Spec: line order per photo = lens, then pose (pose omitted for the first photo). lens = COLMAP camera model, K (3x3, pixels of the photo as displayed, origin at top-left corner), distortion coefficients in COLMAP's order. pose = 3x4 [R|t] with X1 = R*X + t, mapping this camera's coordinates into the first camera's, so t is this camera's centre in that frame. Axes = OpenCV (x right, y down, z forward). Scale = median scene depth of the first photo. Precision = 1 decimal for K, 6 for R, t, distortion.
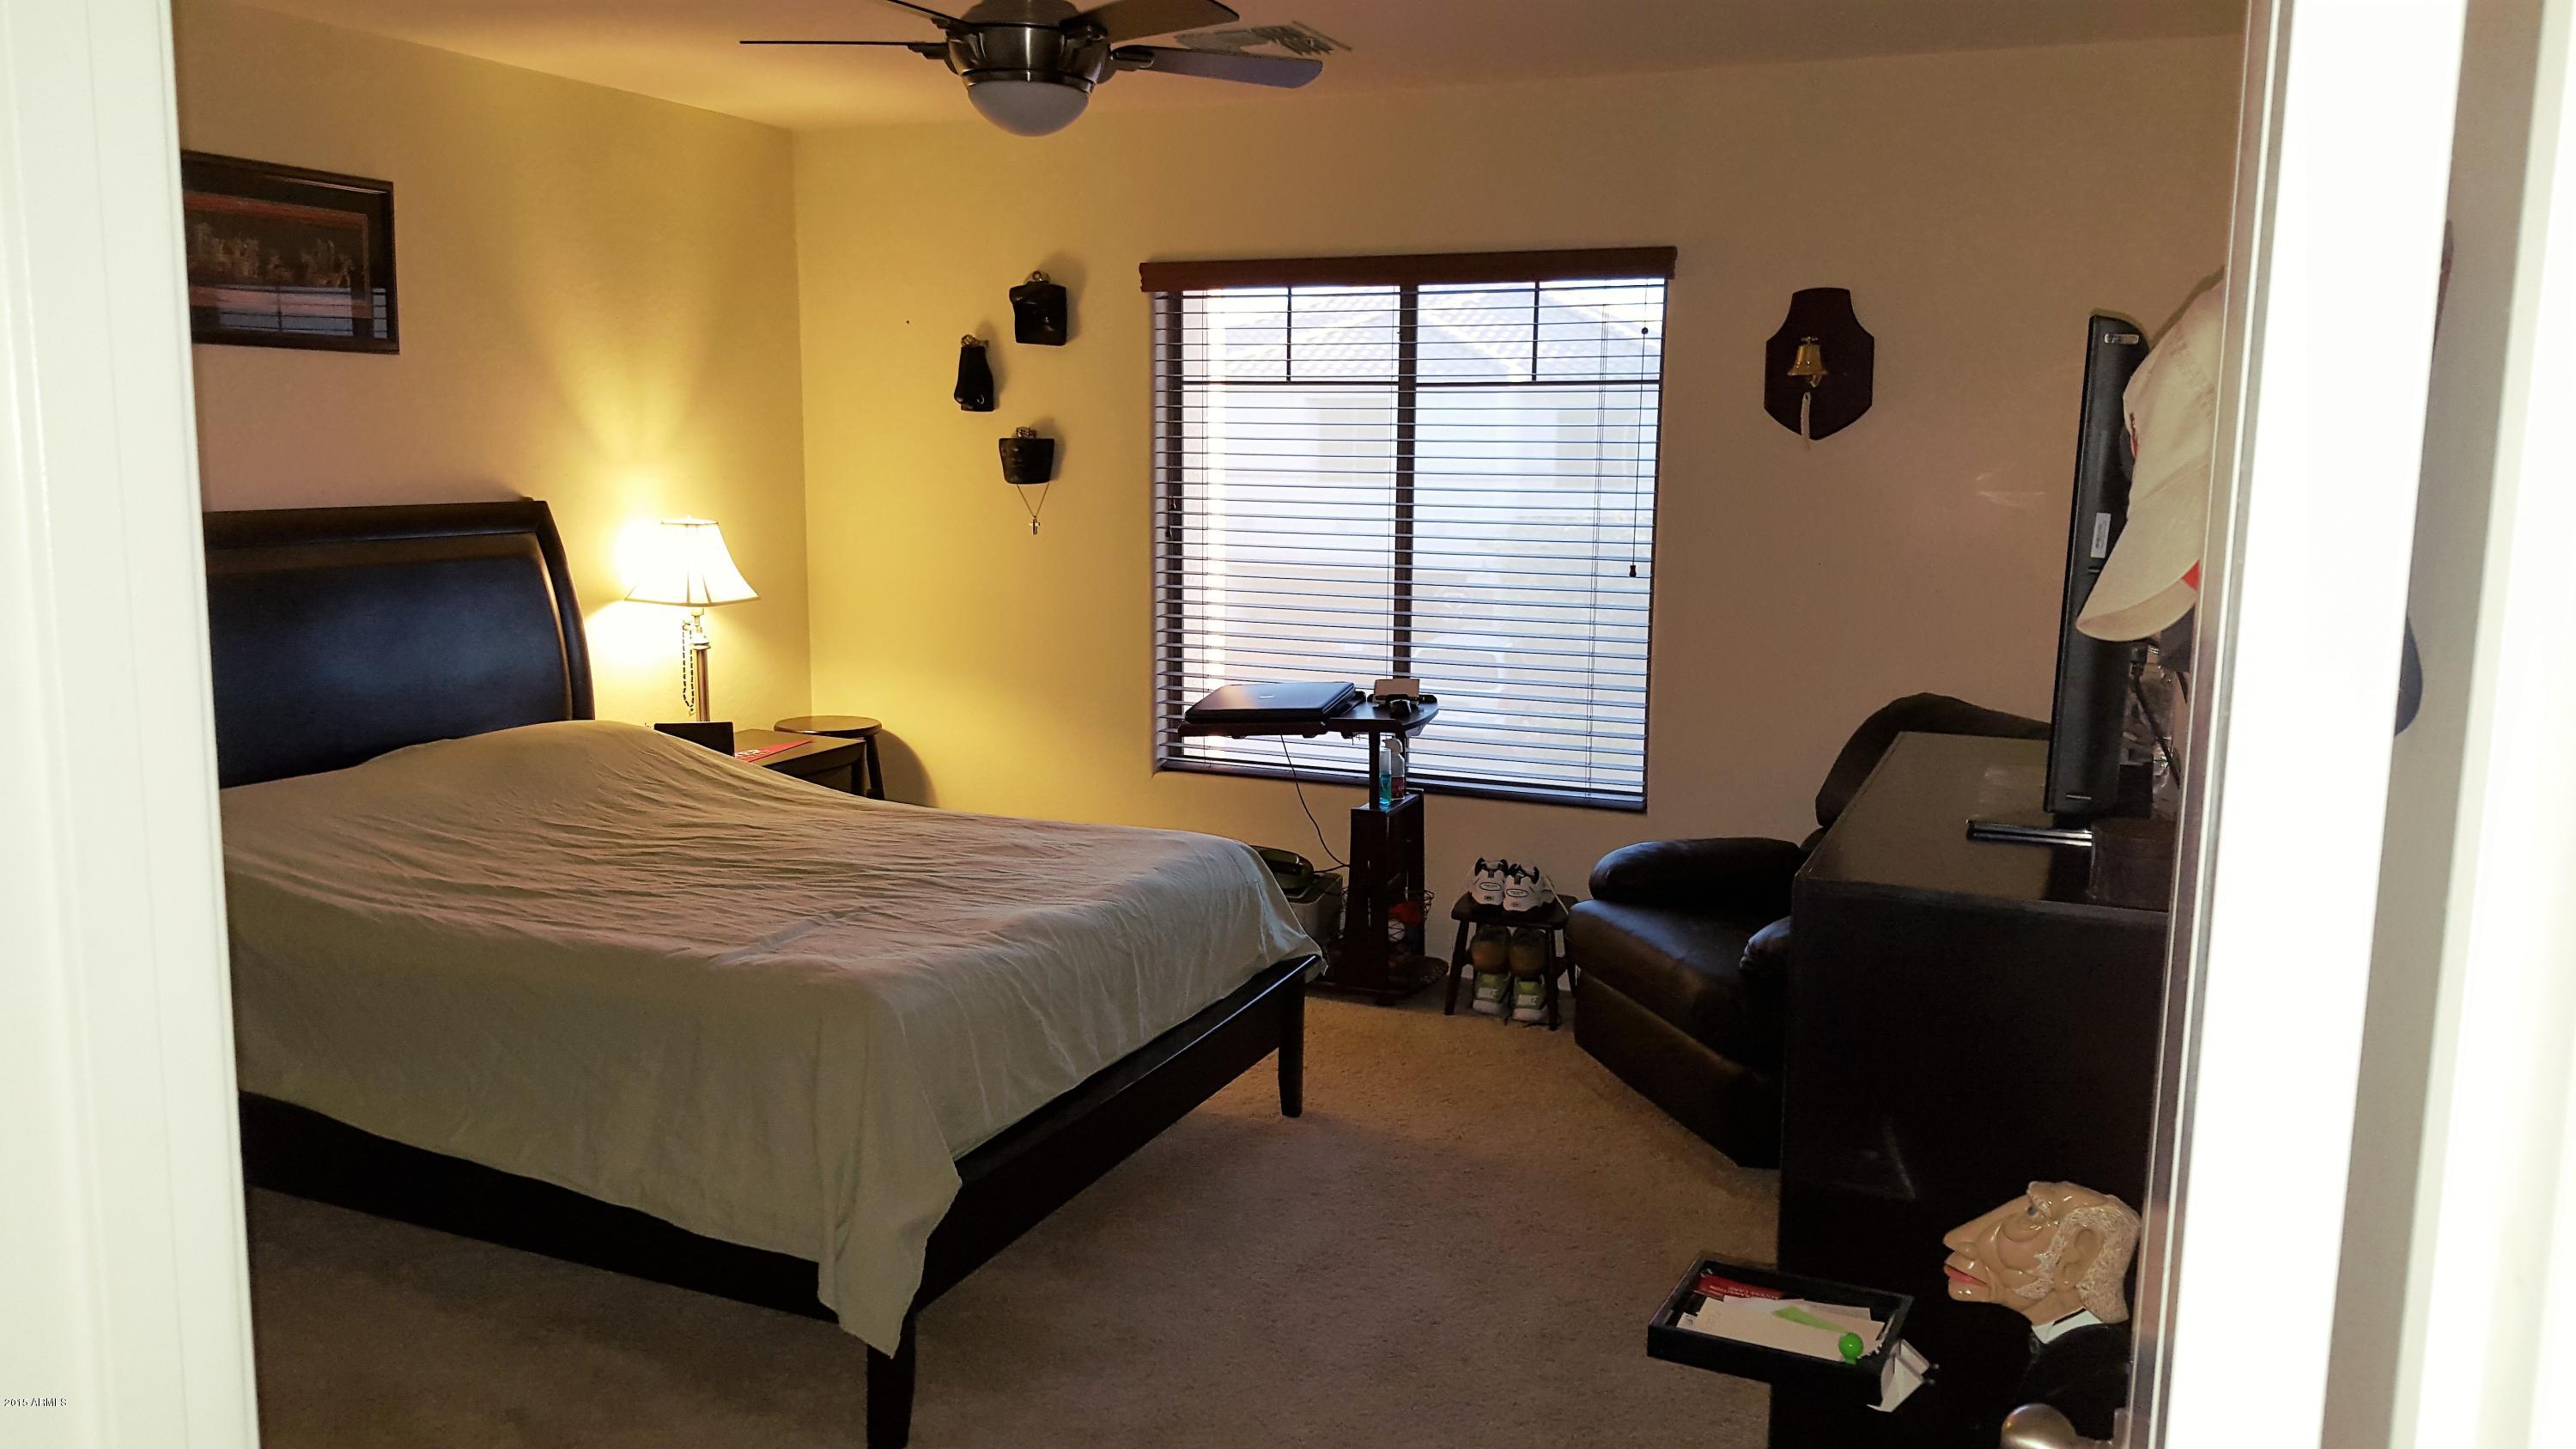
lens RADIAL K [[1950.2, 0, 1289.3], [0, 1950.2, 723.3], [0, 0, 1]] dist [0.011226, -0.006031]
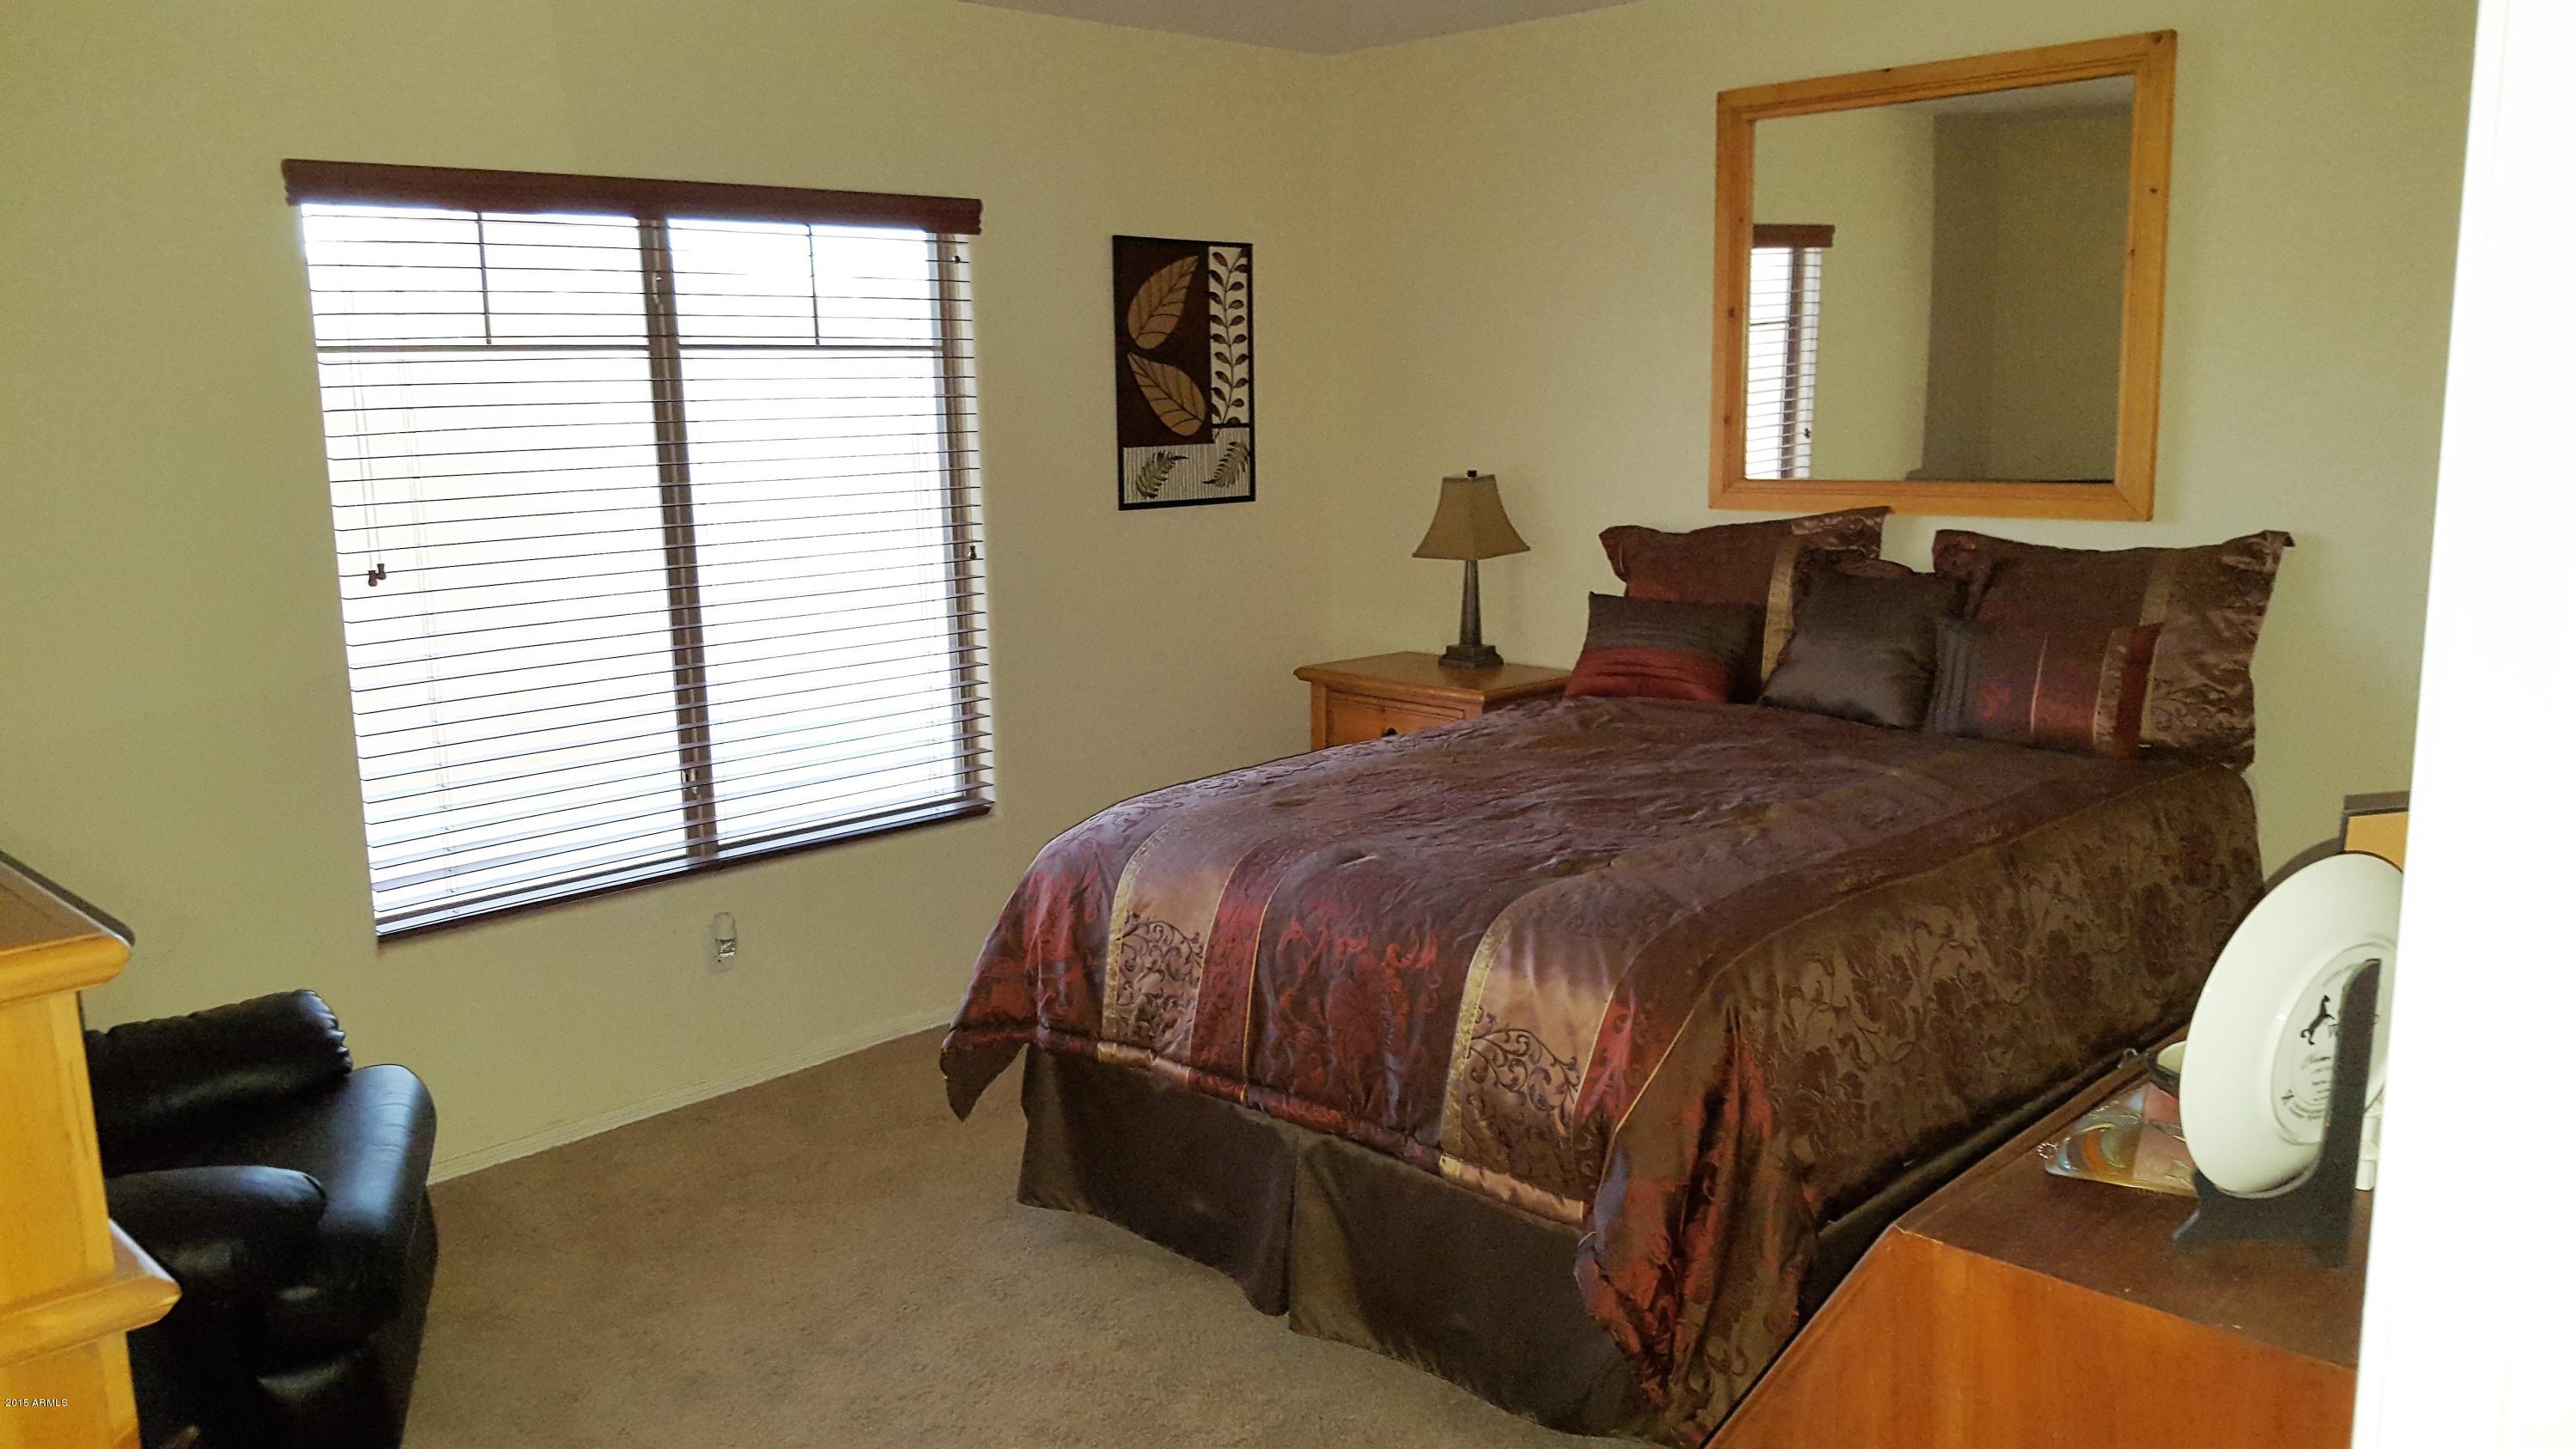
lens RADIAL K [[1950.2, 0, 1288.9], [0, 1950.2, 726.7], [0, 0, 1]] dist [0.011226, -0.006031]
pose [[0.372111, -0.189861, 0.908563, -0.575593], [0.167403, 0.976532, 0.135502, -0.091588], [-0.912968, 0.101674, 0.395161, 0.490647]]
